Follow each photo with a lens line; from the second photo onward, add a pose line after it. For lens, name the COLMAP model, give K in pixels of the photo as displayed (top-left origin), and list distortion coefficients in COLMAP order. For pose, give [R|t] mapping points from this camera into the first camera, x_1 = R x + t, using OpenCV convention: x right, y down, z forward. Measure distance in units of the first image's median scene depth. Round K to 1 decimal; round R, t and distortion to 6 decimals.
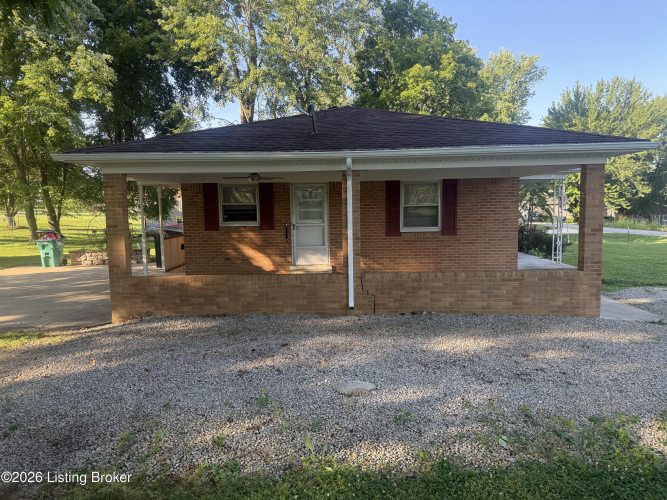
lens RADIAL K [[466.2, 0, 336.5], [0, 466.2, 245.5], [0, 0, 1]] dist [0.064837, -0.086849]
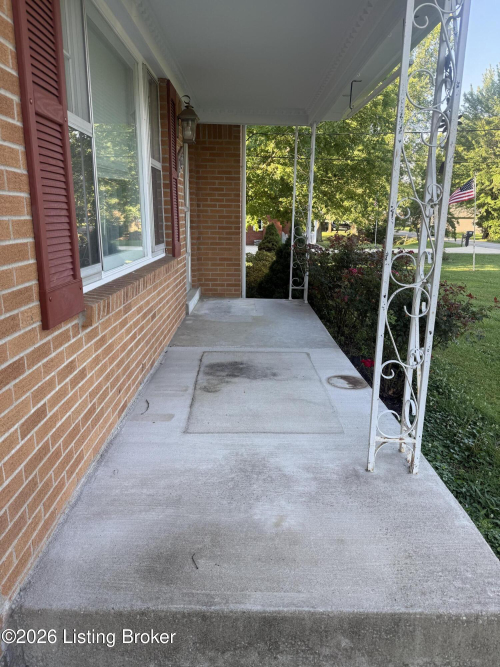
lens RADIAL K [[466.2, 0, 248.8], [0, 466.2, 332.3], [0, 0, 1]] dist [0.064837, -0.086849]
pose [[0.999523, 0.022739, 0.020889, 0.440990], [-0.025672, 0.987894, 0.152991, -0.025806], [-0.017157, -0.153454, 0.988007, 0.899804]]
